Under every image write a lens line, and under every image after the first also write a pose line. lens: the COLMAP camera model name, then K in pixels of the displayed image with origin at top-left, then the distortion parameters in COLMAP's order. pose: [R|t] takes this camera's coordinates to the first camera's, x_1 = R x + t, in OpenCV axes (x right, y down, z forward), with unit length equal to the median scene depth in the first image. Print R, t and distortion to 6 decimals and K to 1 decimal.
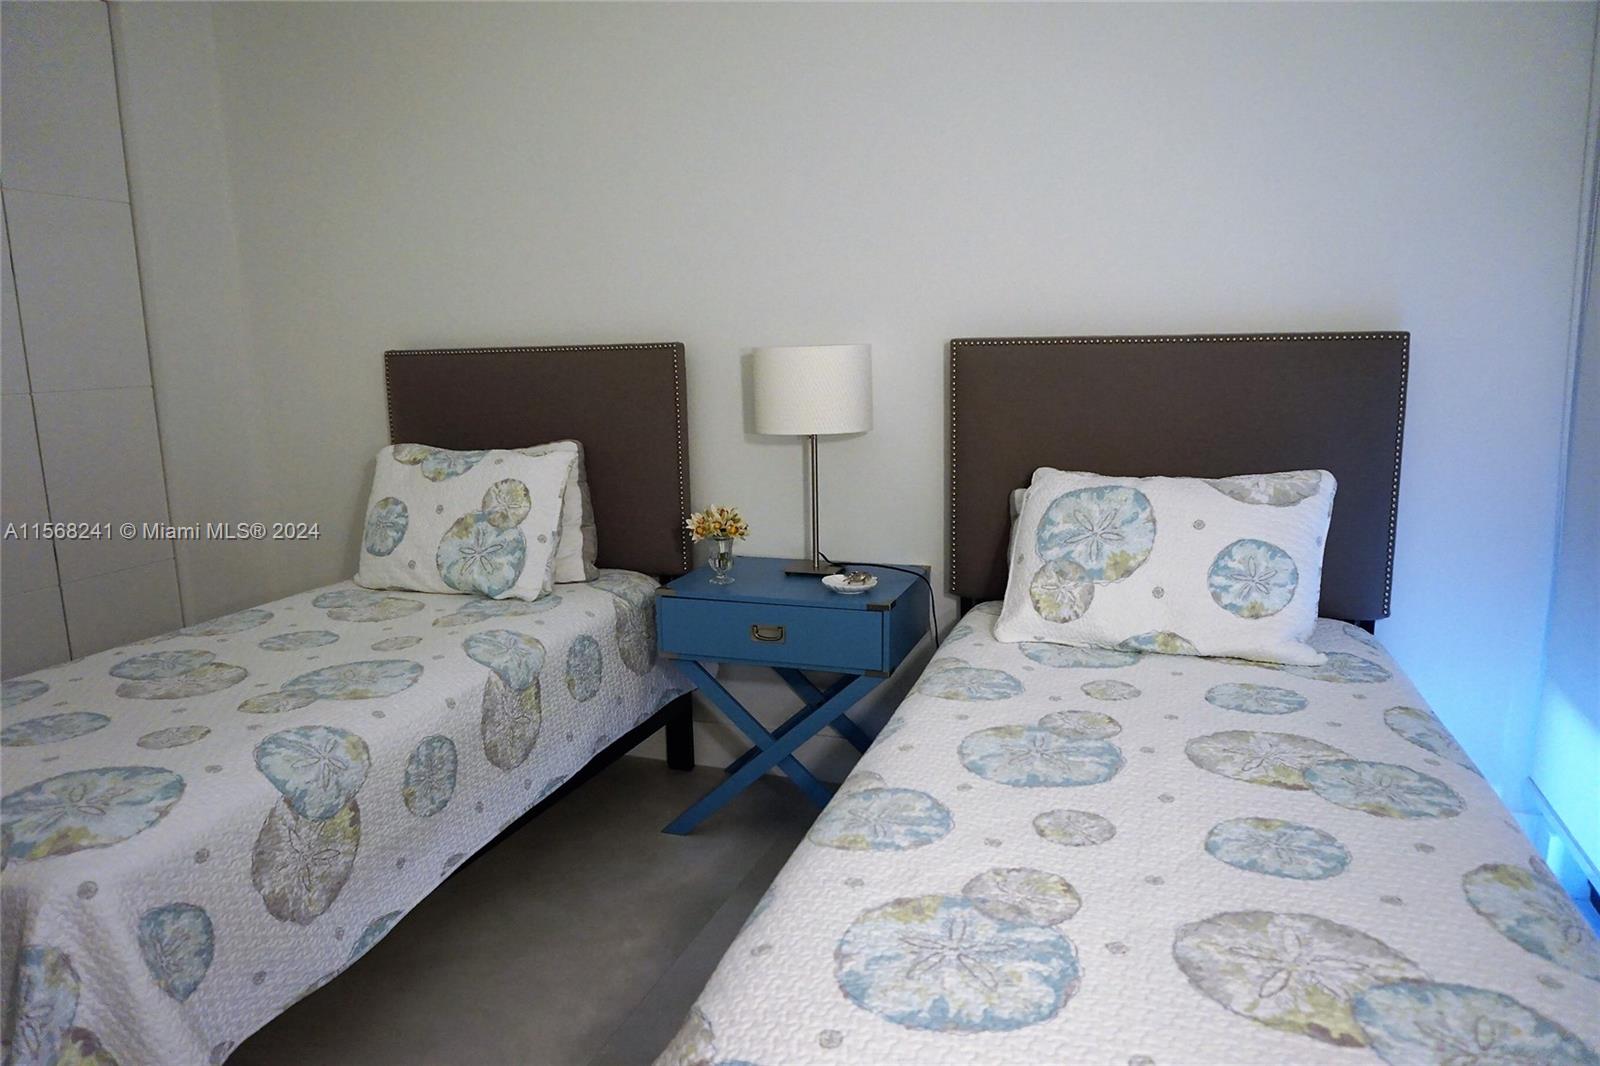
lens RADIAL K [[1091.1, 0, 795.0], [0, 1091.1, 536.7], [0, 0, 1]] dist [-0.005693, 0.003547]
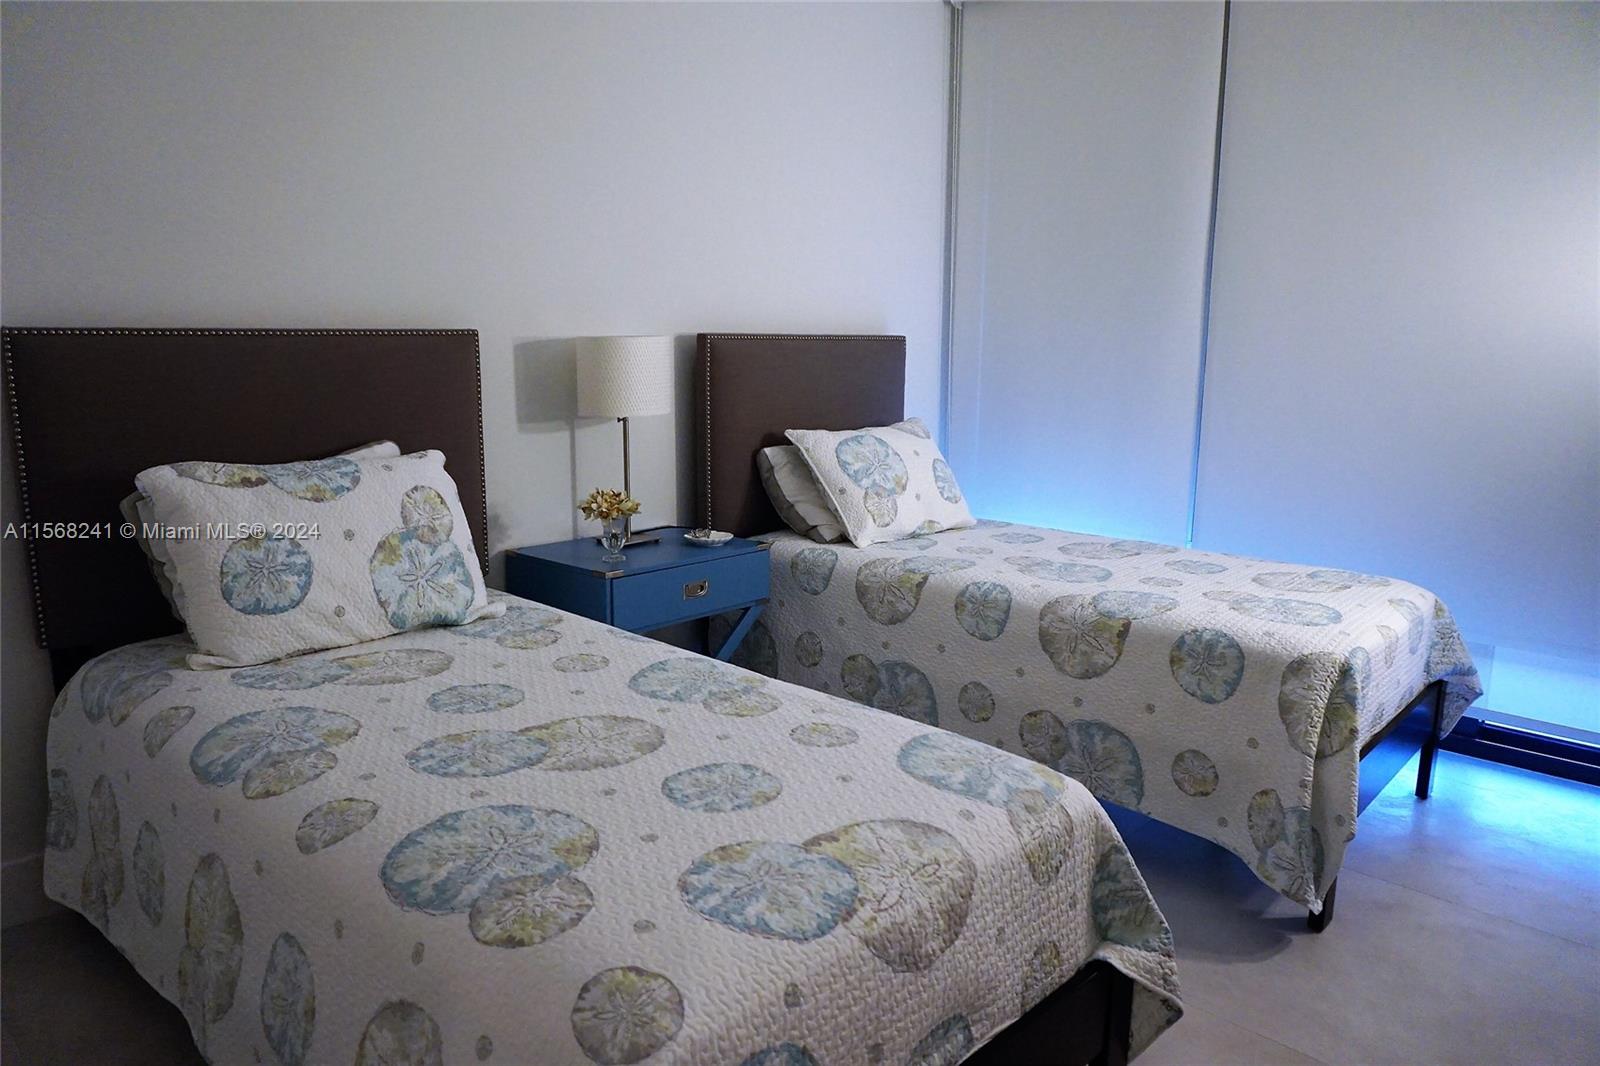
lens RADIAL K [[1091.1, 0, 792.2], [0, 1091.1, 530.3], [0, 0, 1]] dist [-0.005693, 0.003547]
pose [[0.393548, -0.137889, 0.908904, -0.923598], [0.145671, 0.985549, 0.086442, -0.050608], [-0.907689, 0.098381, 0.407947, 0.403284]]
